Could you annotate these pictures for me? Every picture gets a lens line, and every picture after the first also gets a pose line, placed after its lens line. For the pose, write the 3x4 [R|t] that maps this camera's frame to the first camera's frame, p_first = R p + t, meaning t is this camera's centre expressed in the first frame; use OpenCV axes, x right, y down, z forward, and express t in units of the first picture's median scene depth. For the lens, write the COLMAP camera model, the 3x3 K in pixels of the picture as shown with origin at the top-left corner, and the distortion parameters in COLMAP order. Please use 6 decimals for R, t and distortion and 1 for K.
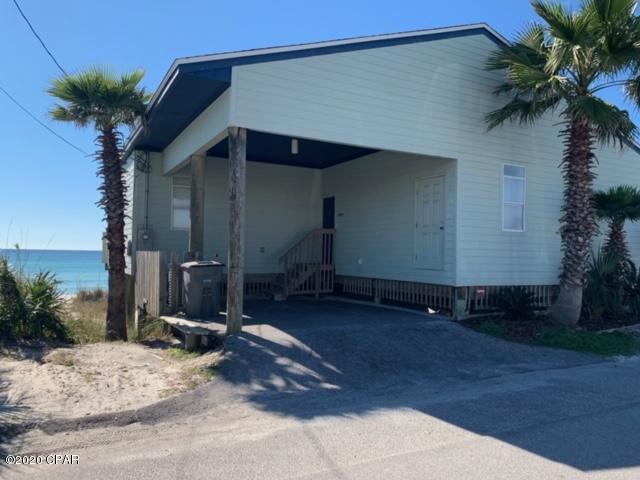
lens RADIAL K [[486.1, 0, 322.6], [0, 486.1, 239.2], [0, 0, 1]] dist [0.048730, -0.069397]
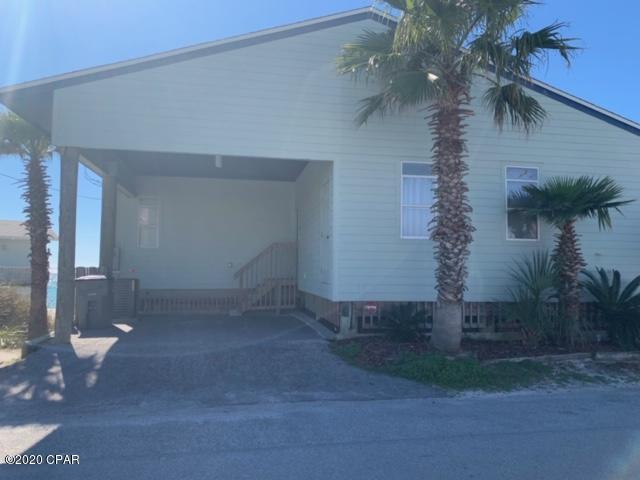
lens RADIAL K [[486.1, 0, 322.2], [0, 486.1, 239.4], [0, 0, 1]] dist [0.048730, -0.069397]
pose [[0.950737, -0.030635, -0.308482, 0.517030], [0.019256, 0.999020, -0.039864, 0.017375], [0.309401, 0.031961, 0.950395, 0.137984]]
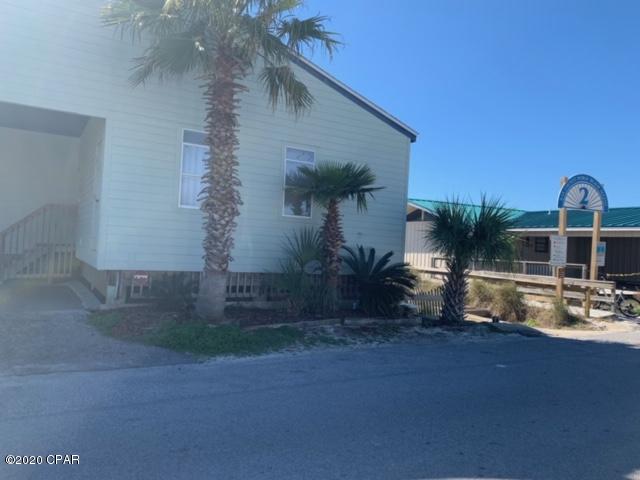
lens RADIAL K [[486.1, 0, 317.4], [0, 486.1, 238.2], [0, 0, 1]] dist [0.048730, -0.069397]
pose [[0.999020, 0.030744, 0.031845, 0.604168], [-0.031119, 0.999451, 0.011353, 0.020421], [-0.031478, -0.012333, 0.999428, 0.142014]]
